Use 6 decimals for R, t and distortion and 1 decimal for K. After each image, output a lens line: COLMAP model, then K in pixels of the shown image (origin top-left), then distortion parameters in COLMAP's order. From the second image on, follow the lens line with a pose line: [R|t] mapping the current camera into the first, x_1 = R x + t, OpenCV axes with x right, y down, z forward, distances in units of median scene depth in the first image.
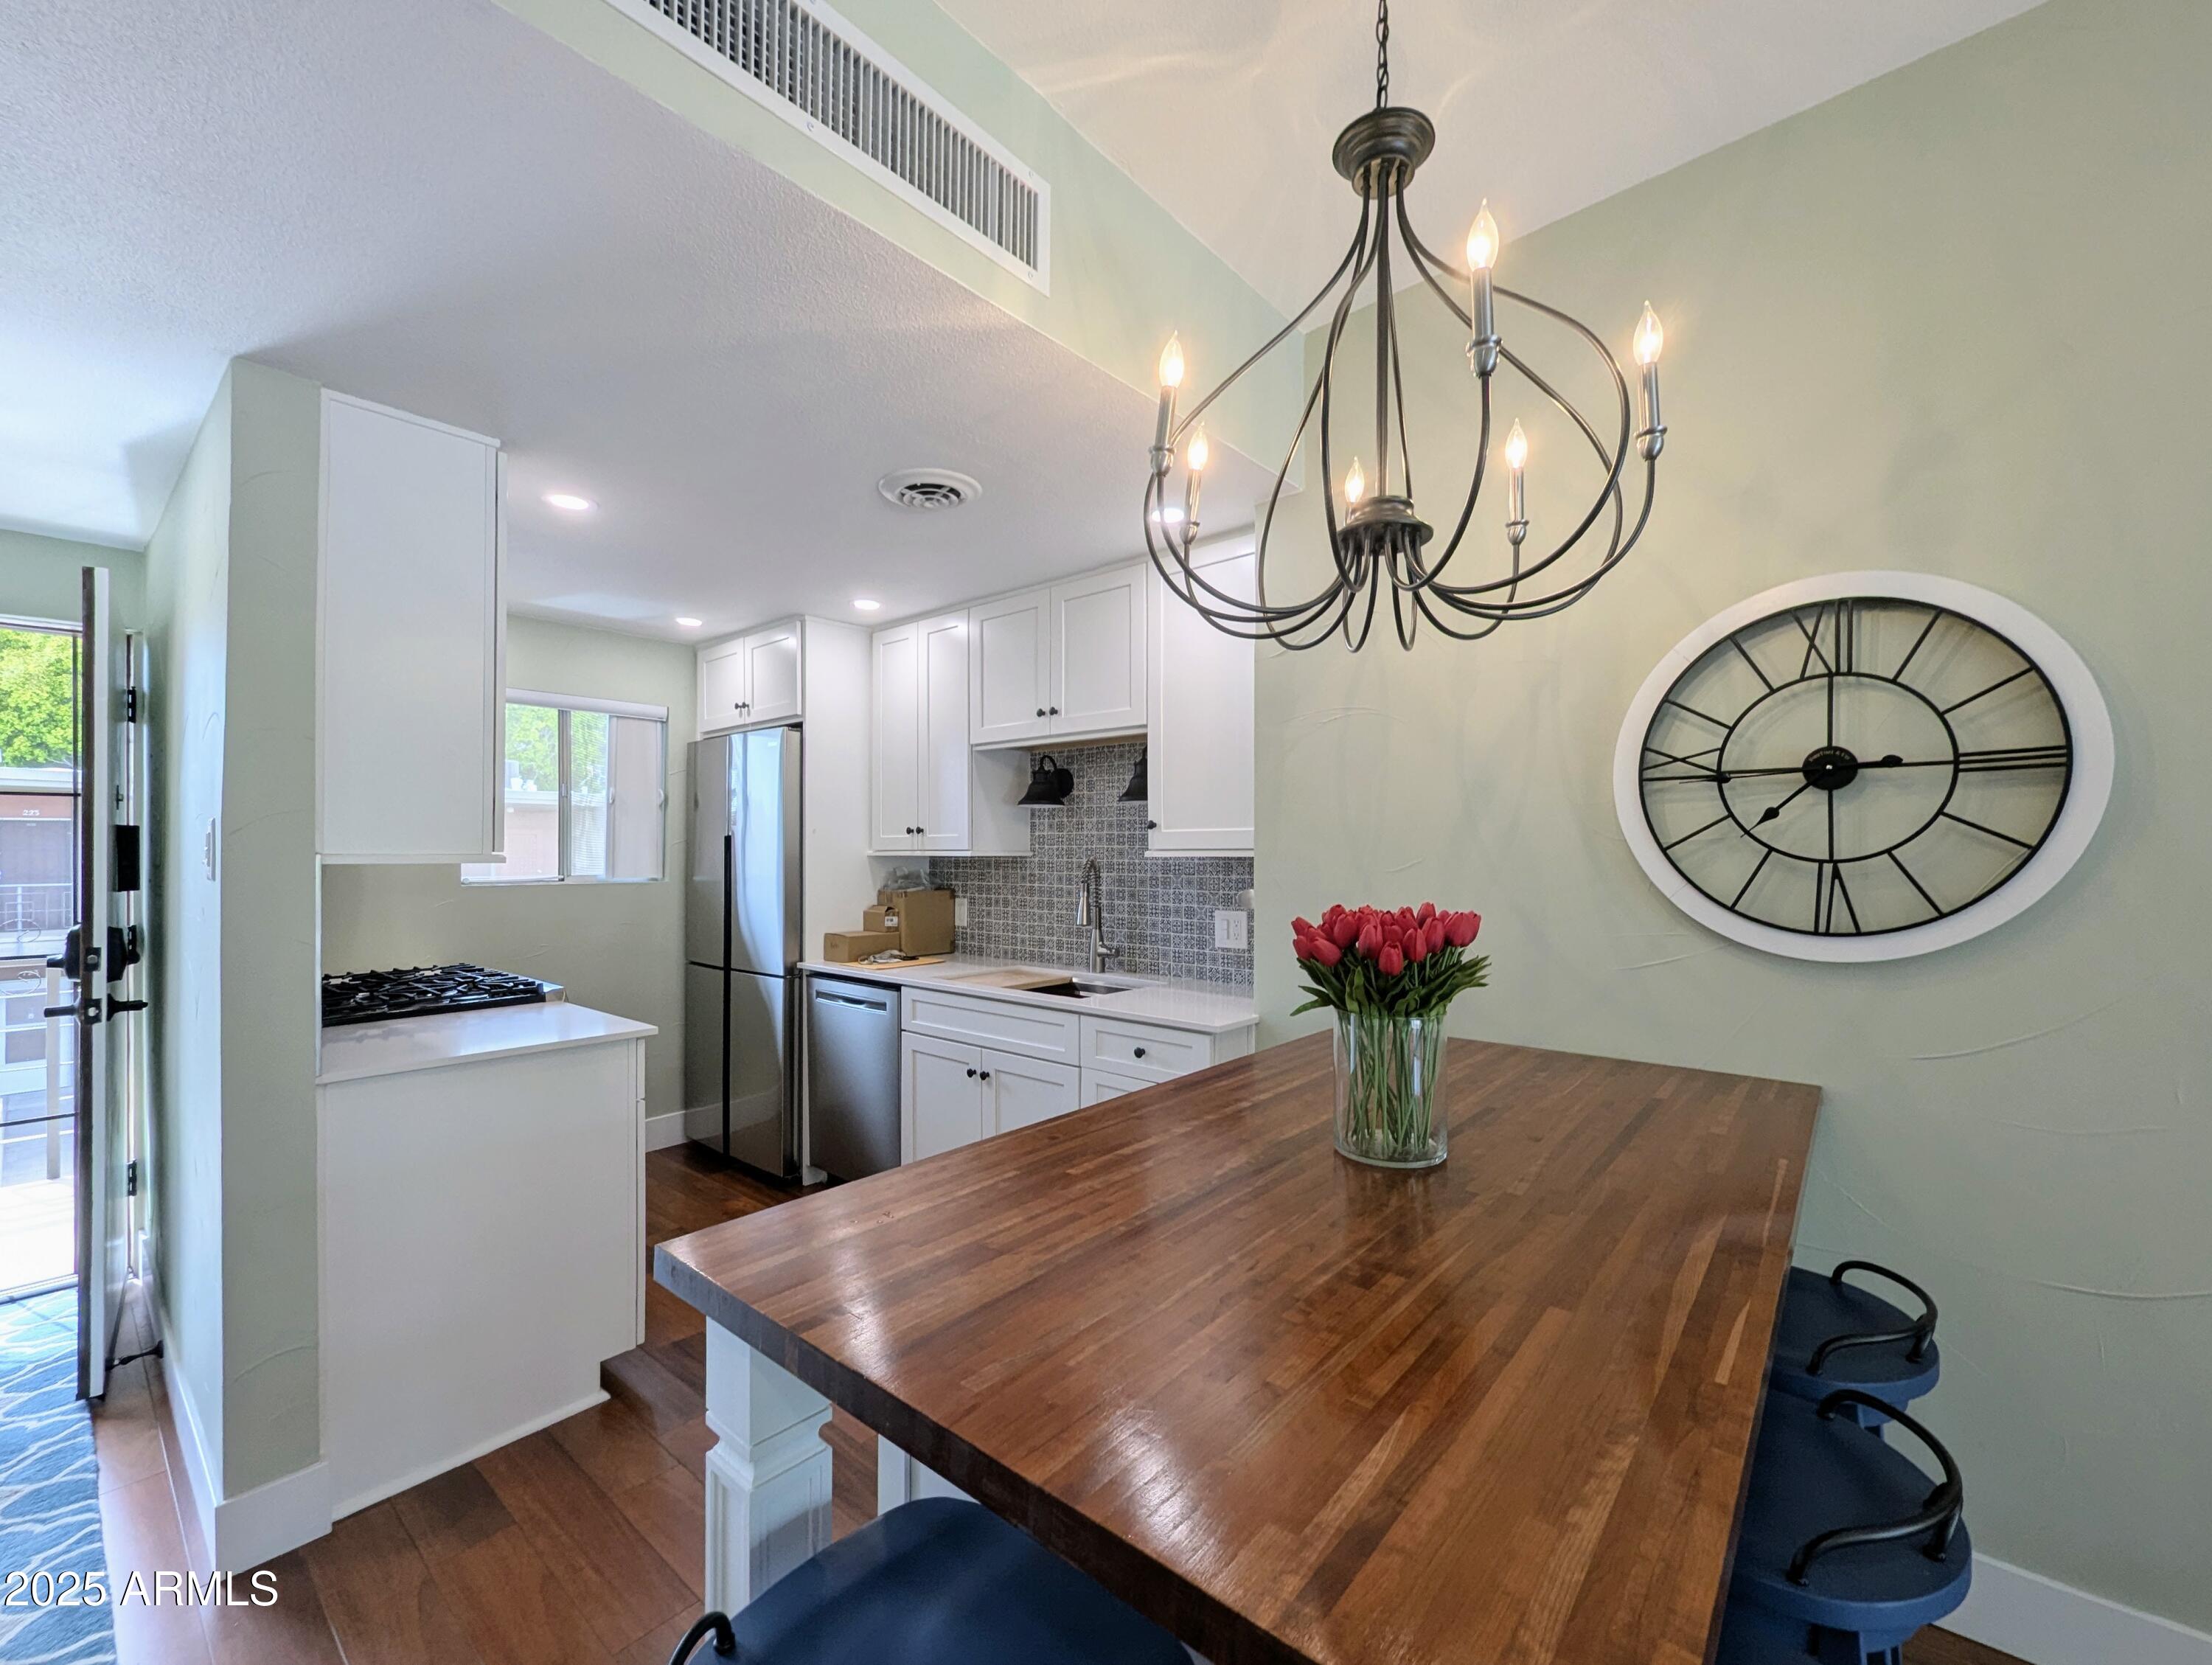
lens RADIAL K [[910.6, 0, 1065.8], [0, 910.6, 853.6], [0, 0, 1]] dist [-0.003004, 0.001023]
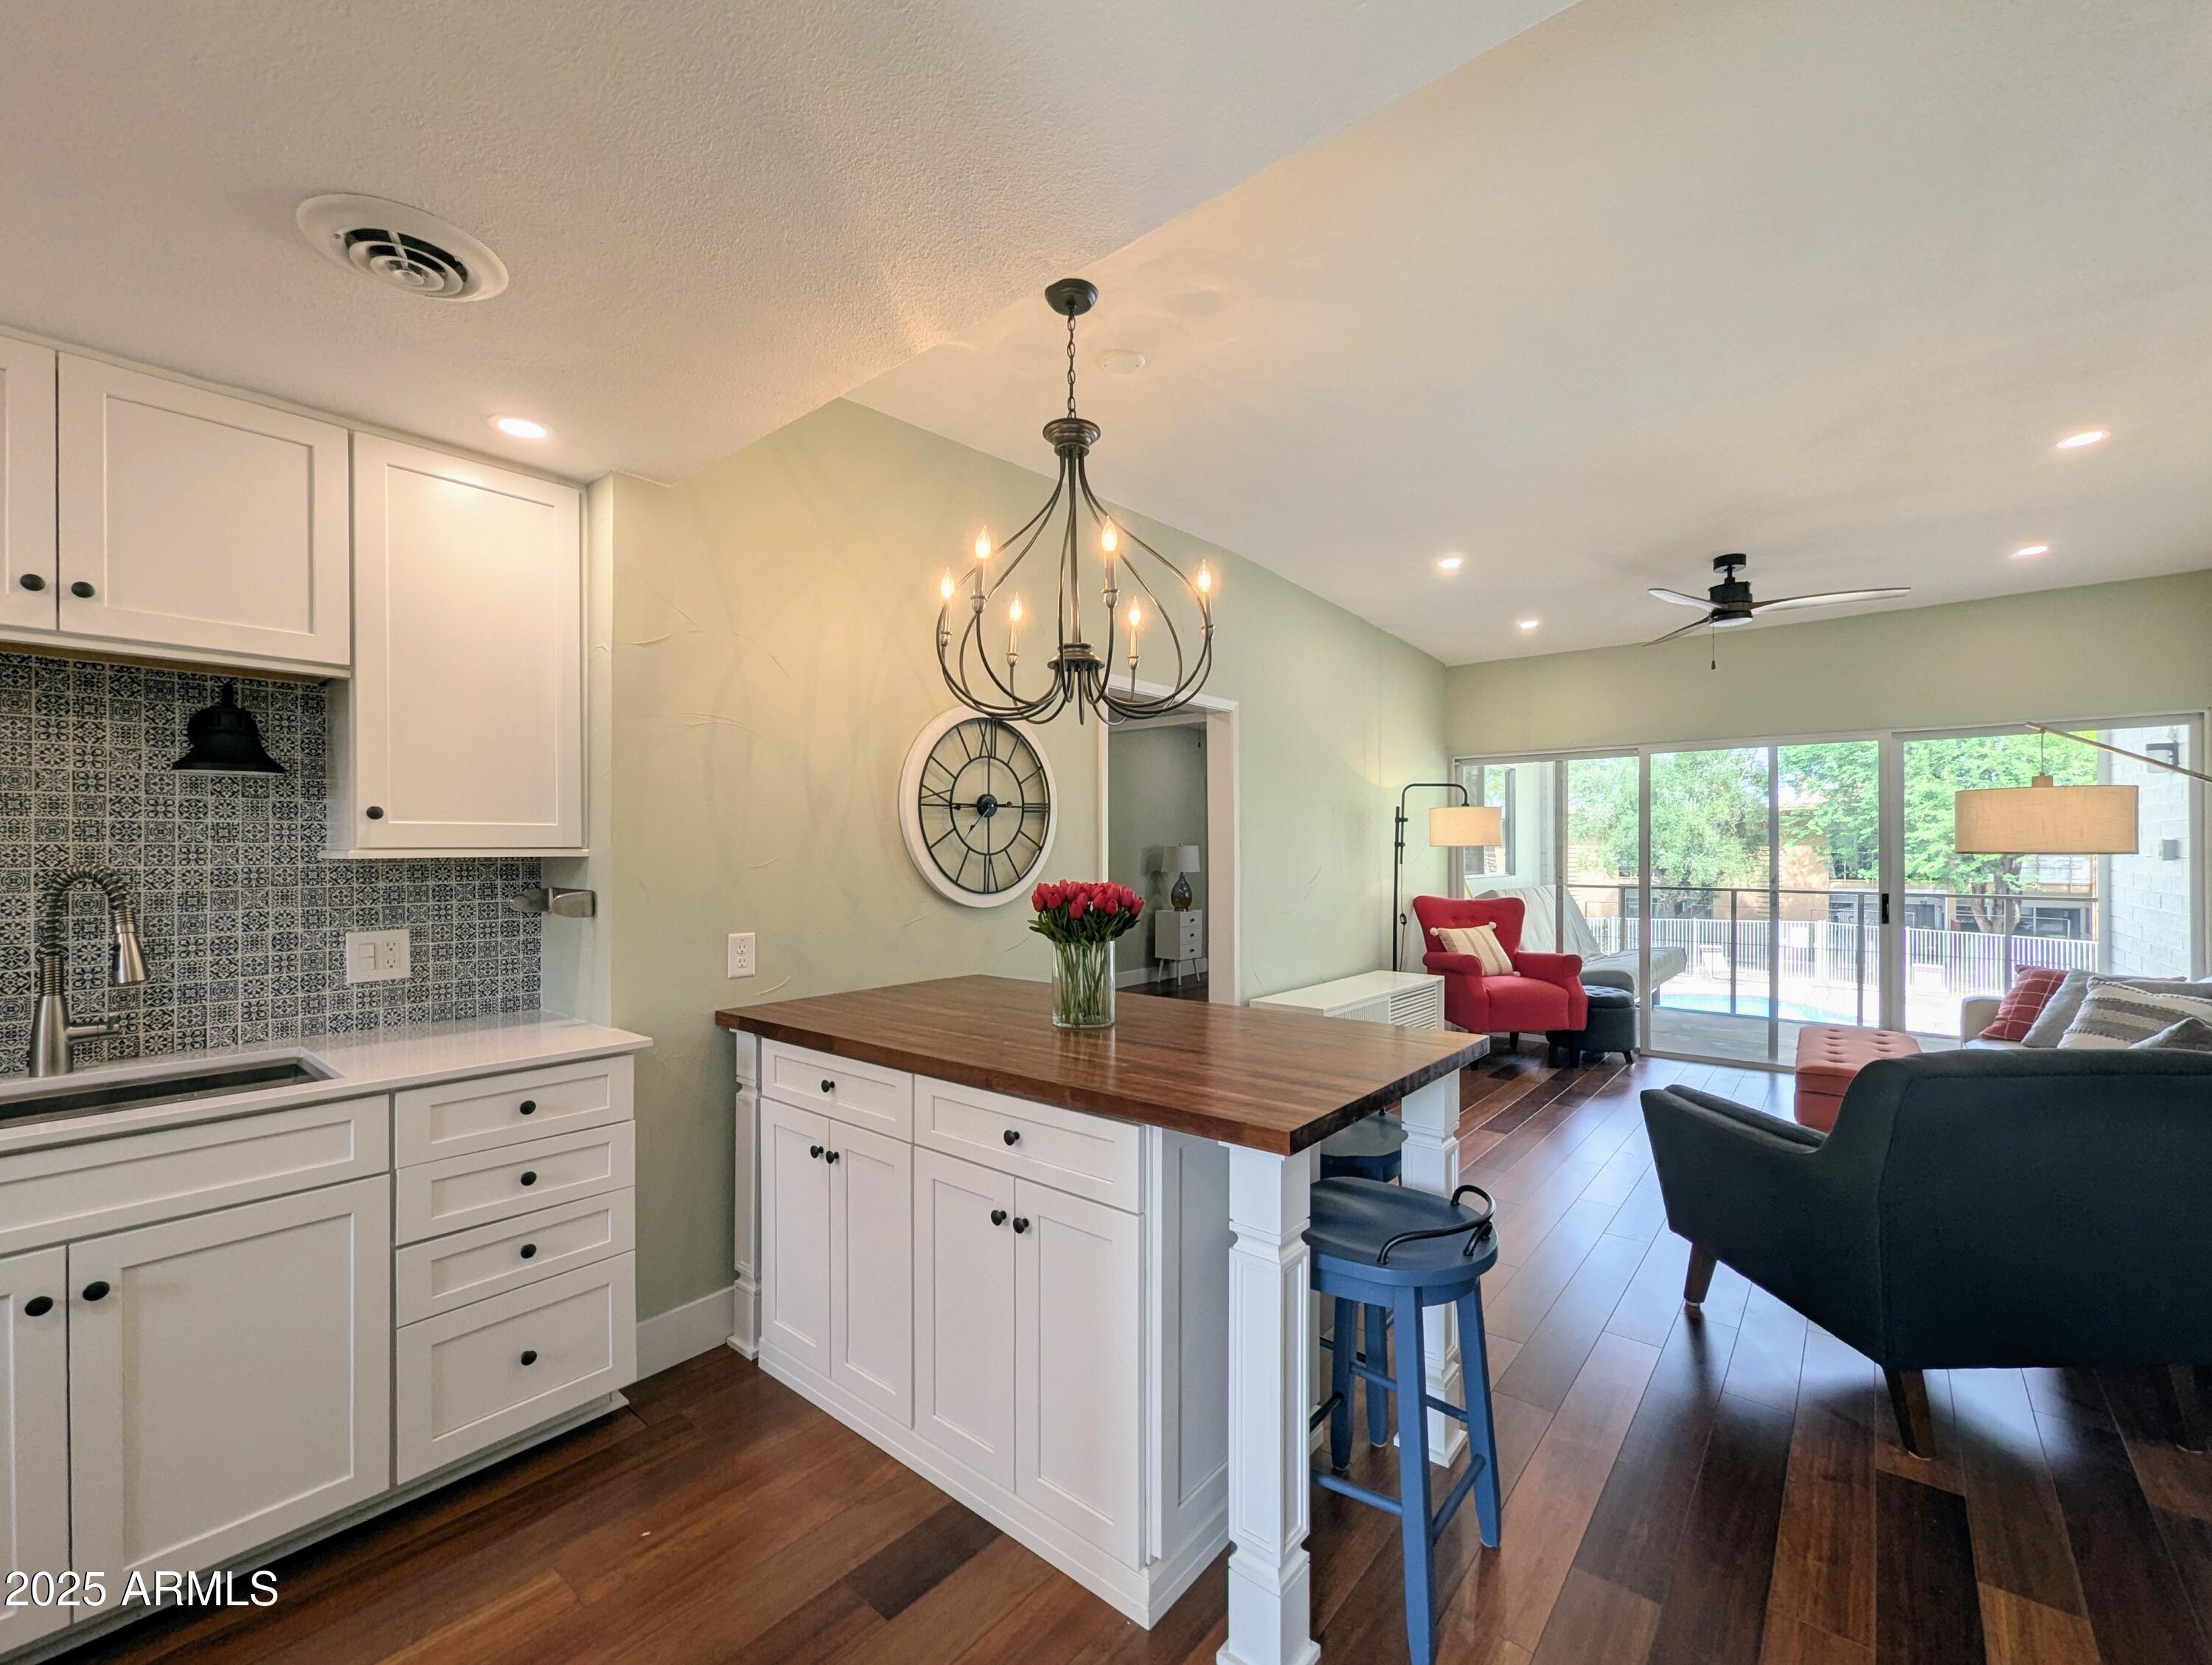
lens RADIAL K [[910.6, 0, 1114.3], [0, 910.6, 852.0], [0, 0, 1]] dist [-0.003004, 0.001023]
pose [[-0.025225, -0.004896, 0.999670, -3.838573], [0.003752, 0.999980, 0.004992, -0.018896], [-0.999675, 0.003877, -0.025206, 2.778692]]
